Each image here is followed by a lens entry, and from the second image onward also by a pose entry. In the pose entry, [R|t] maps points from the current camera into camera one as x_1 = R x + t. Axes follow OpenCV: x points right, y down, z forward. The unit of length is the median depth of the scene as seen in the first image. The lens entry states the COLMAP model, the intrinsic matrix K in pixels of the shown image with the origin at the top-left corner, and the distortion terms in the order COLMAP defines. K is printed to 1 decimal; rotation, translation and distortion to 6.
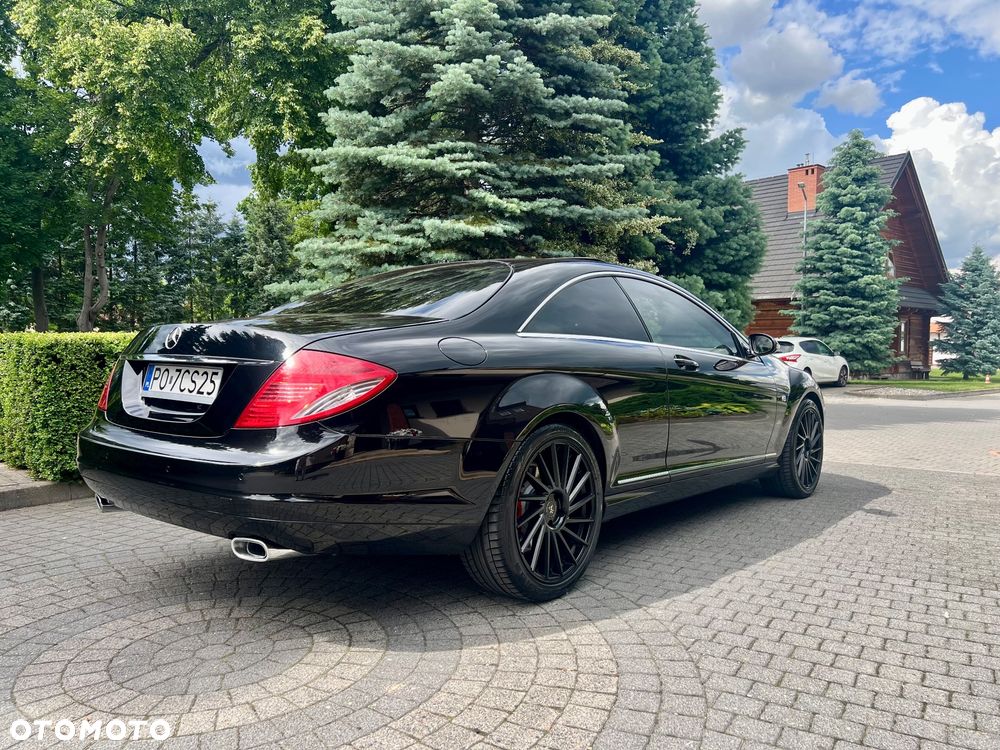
lens RADIAL K [[763.2, 0, 503.1], [0, 763.2, 405.7], [0, 0, 1]] dist [0.067944, -0.085602]
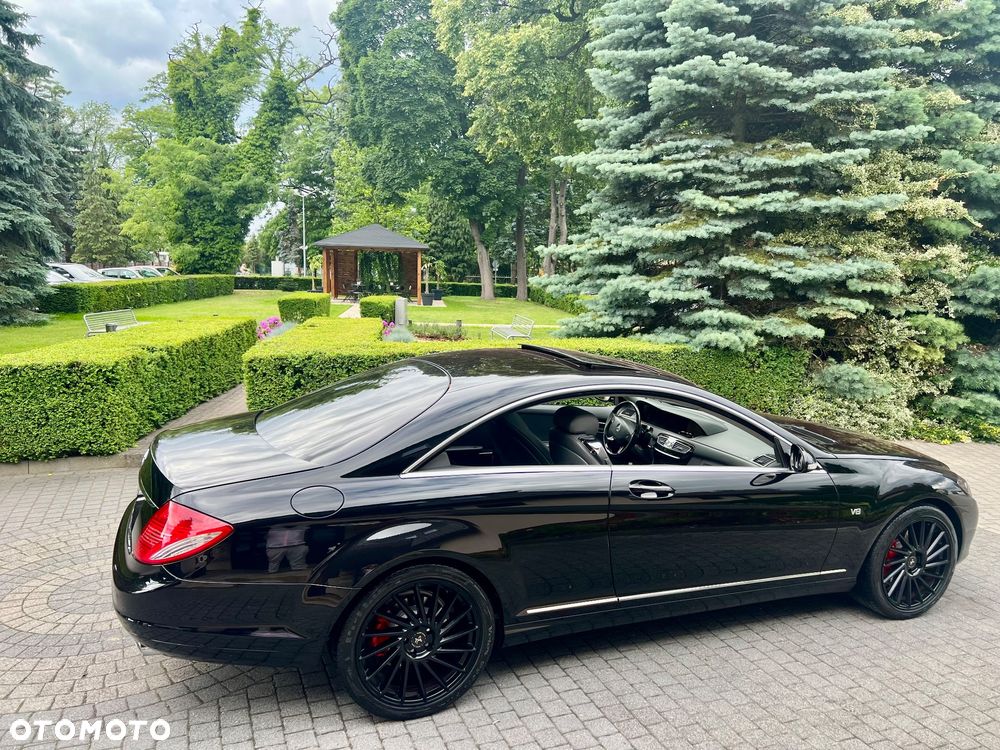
lens RADIAL K [[778.5, 0, 497.7], [0, 778.5, 397.5], [0, 0, 1]] dist [0.047889, -0.054114]
pose [[0.793668, 0.116580, -0.597076, 0.384963], [-0.061860, 0.991845, 0.111431, -0.108101], [0.605197, -0.051504, 0.794408, 0.030801]]
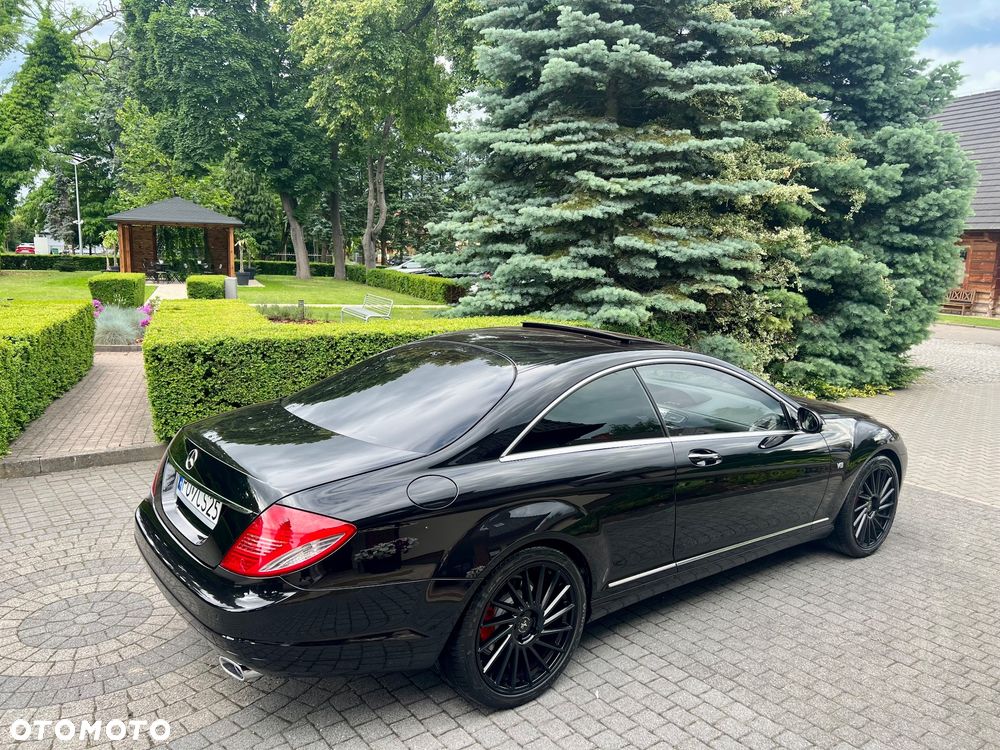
lens RADIAL K [[777.2, 0, 503.9], [0, 777.2, 399.3], [0, 0, 1]] dist [0.039250, -0.043345]
pose [[0.927267, 0.091418, -0.363069, 0.261788], [-0.048570, 0.990910, 0.125456, -0.100217], [0.371237, -0.098697, 0.923278, -0.031893]]
